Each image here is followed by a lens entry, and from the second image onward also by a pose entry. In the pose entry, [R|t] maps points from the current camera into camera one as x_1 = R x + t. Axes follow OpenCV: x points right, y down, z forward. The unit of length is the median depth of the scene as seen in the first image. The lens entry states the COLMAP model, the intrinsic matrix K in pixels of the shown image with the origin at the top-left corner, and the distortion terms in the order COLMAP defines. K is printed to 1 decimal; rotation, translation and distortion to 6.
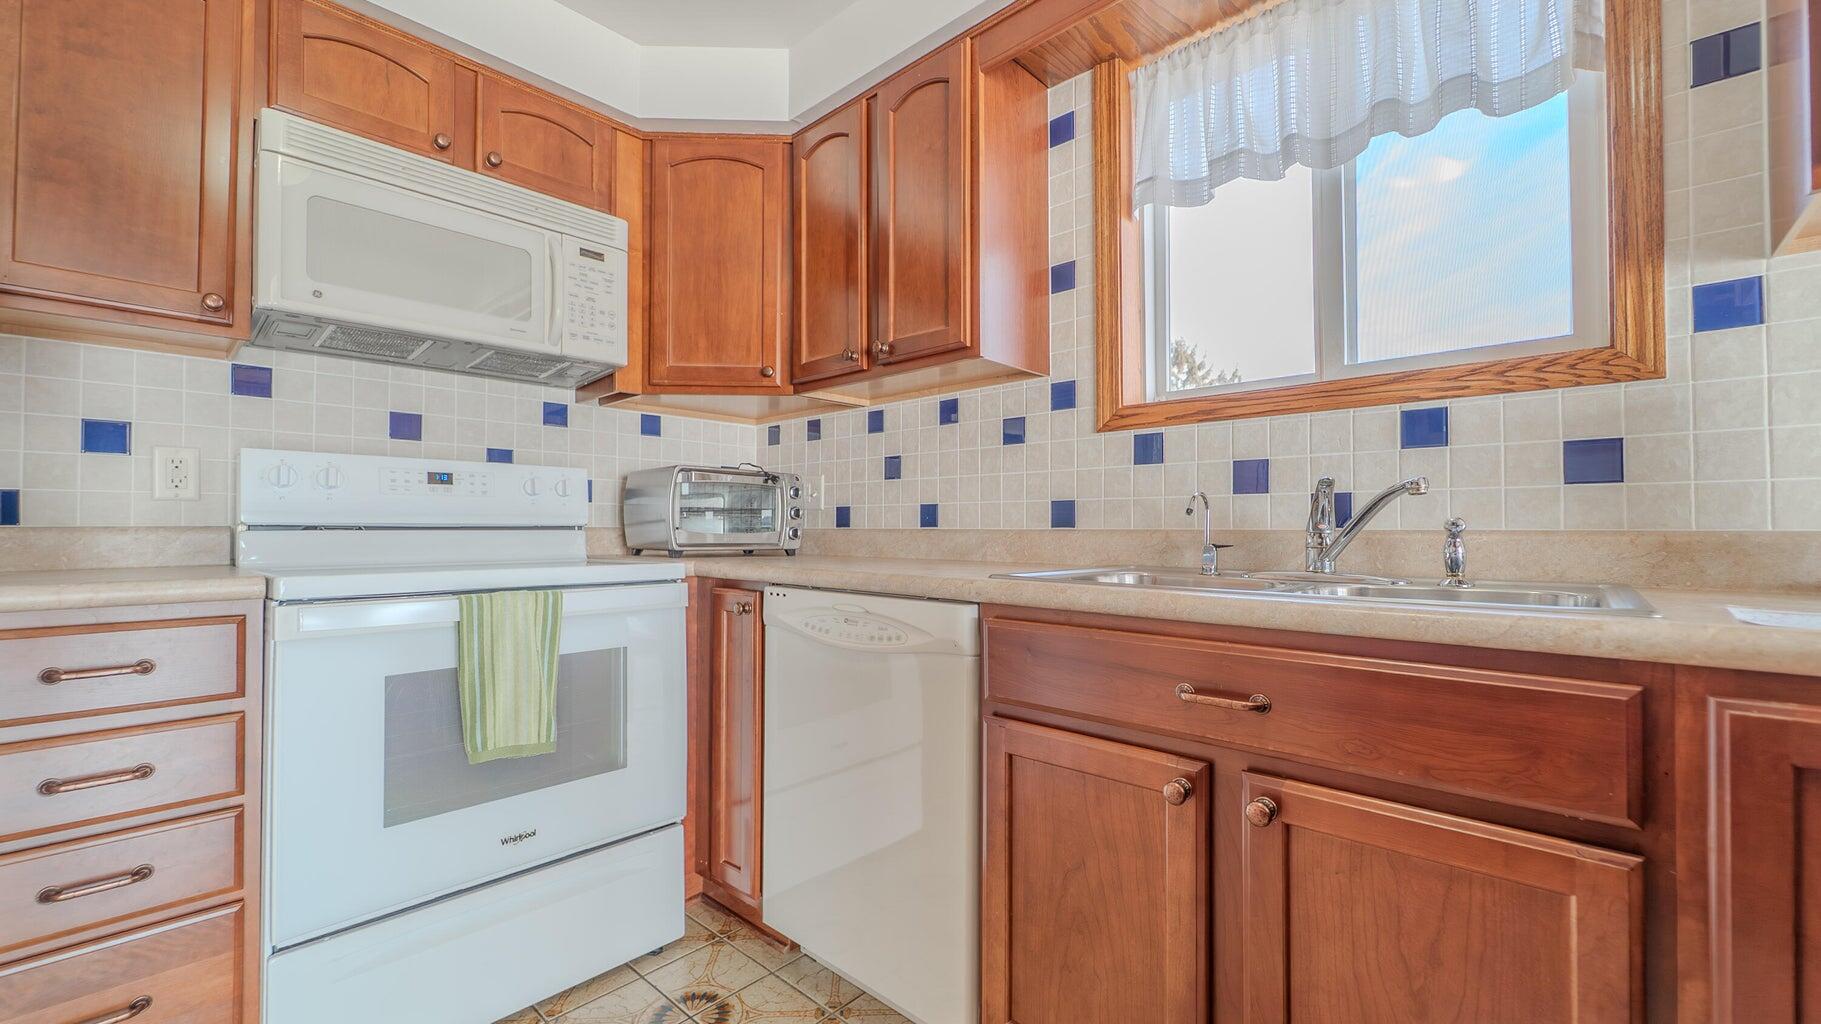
lens RADIAL K [[730.6, 0, 915.9], [0, 730.6, 516.1], [0, 0, 1]] dist [0.001750, -0.000356]
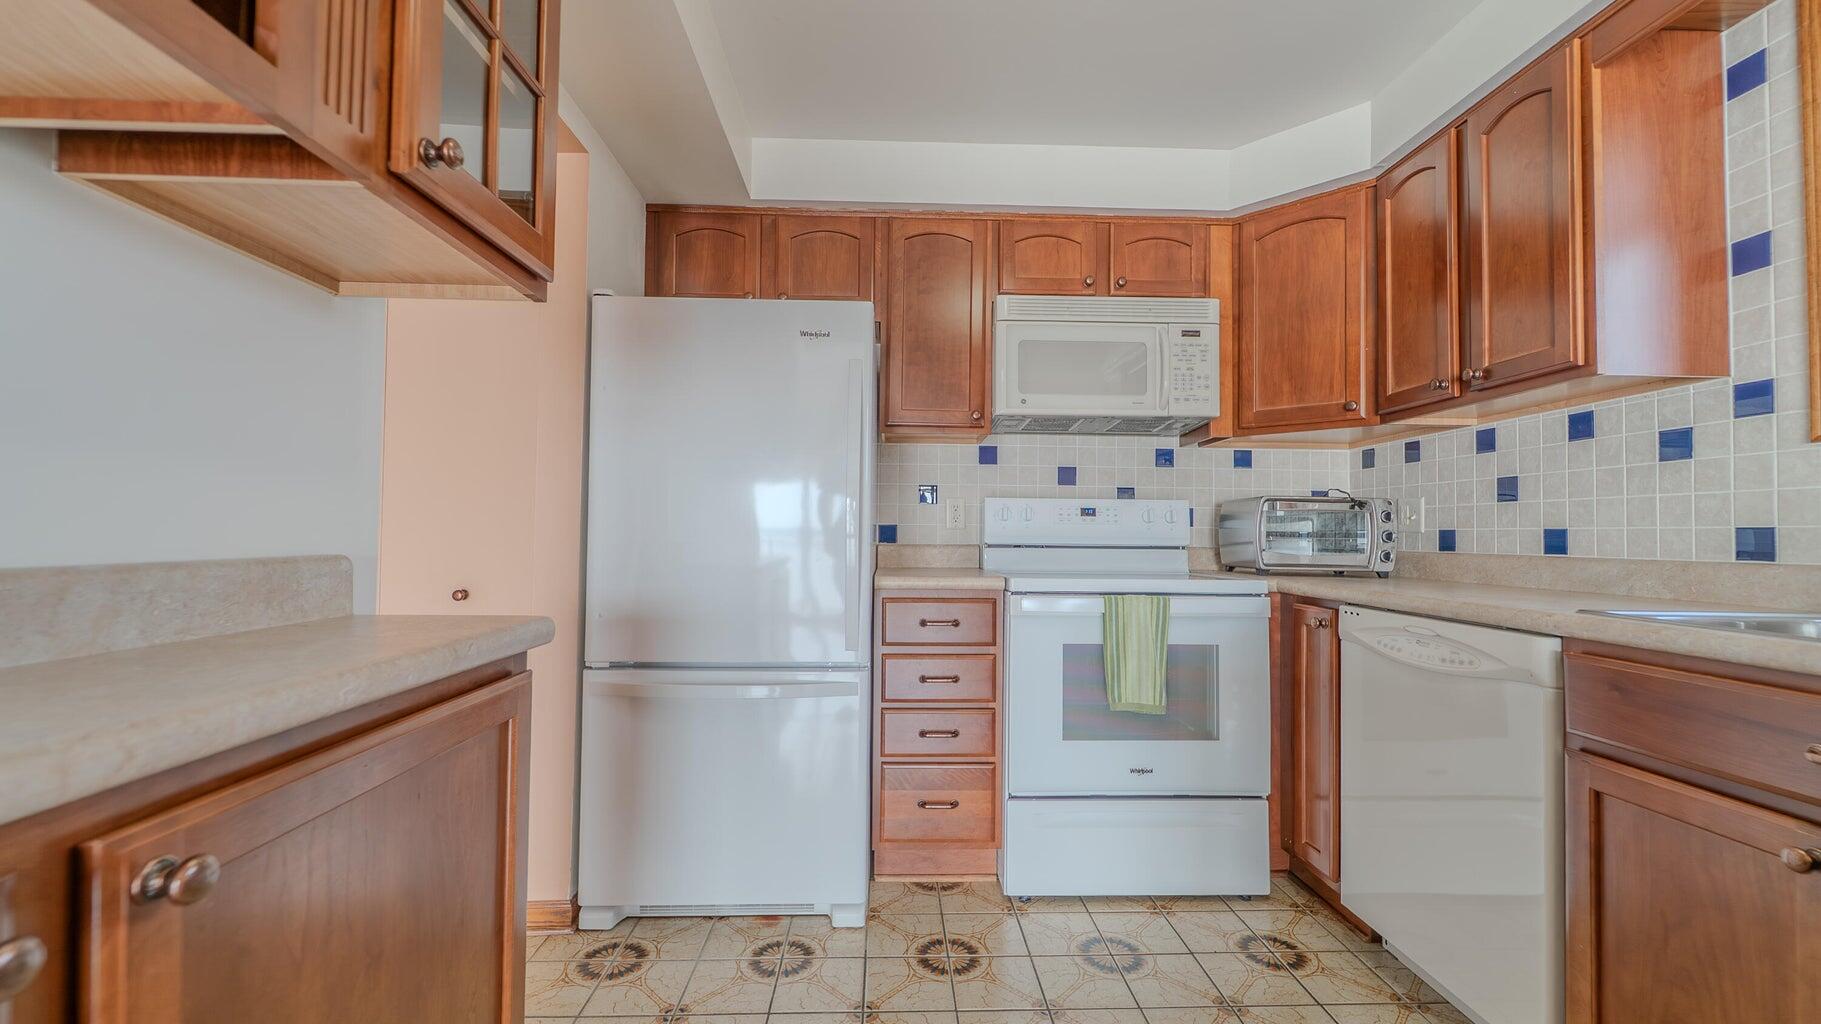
lens RADIAL K [[730.6, 0, 915.9], [0, 730.6, 516.1], [0, 0, 1]] dist [0.001750, -0.000356]
pose [[0.704624, -0.011862, -0.709482, 0.124001], [0.001351, 0.999881, -0.015375, -0.023270], [0.709580, 0.009876, 0.704556, -0.243532]]
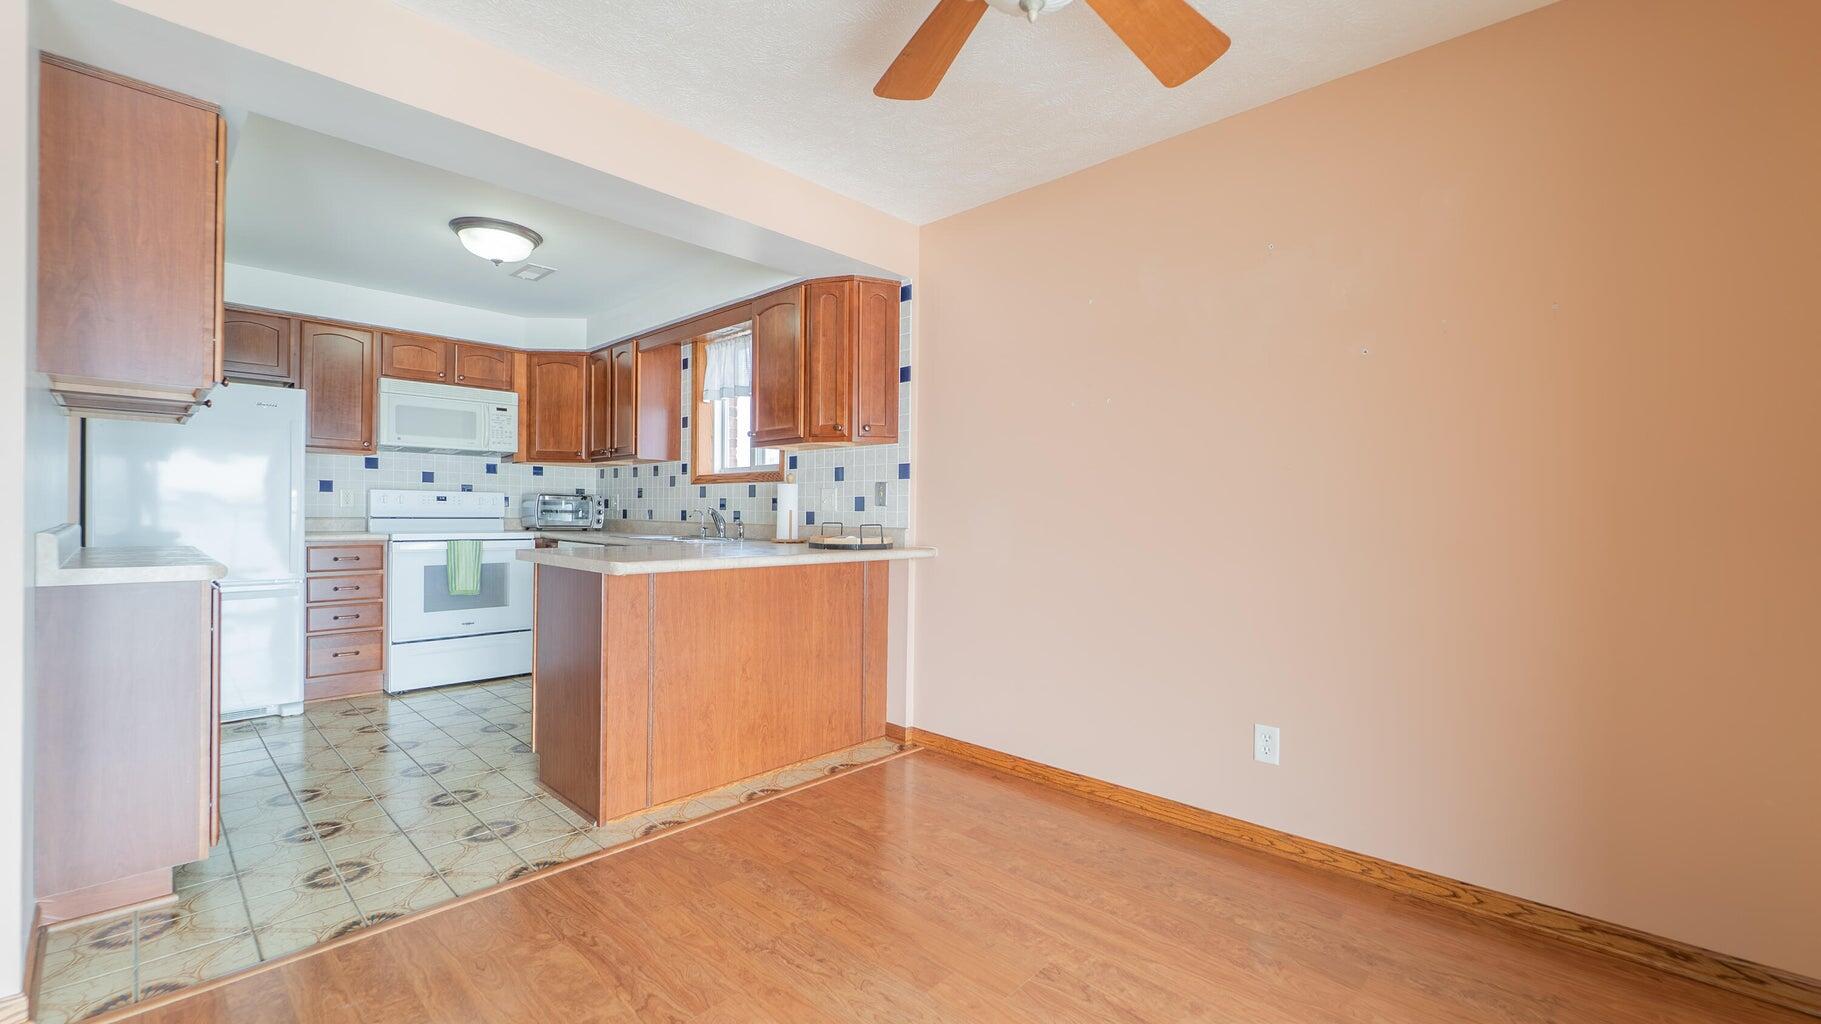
lens RADIAL K [[730.6, 0, 915.9], [0, 730.6, 516.1], [0, 0, 1]] dist [0.001750, -0.000356]
pose [[0.999906, 0.011349, -0.007680, 1.062229], [-0.011182, 0.999706, 0.021515, -0.066166], [0.007922, -0.021427, 0.999739, -1.594230]]
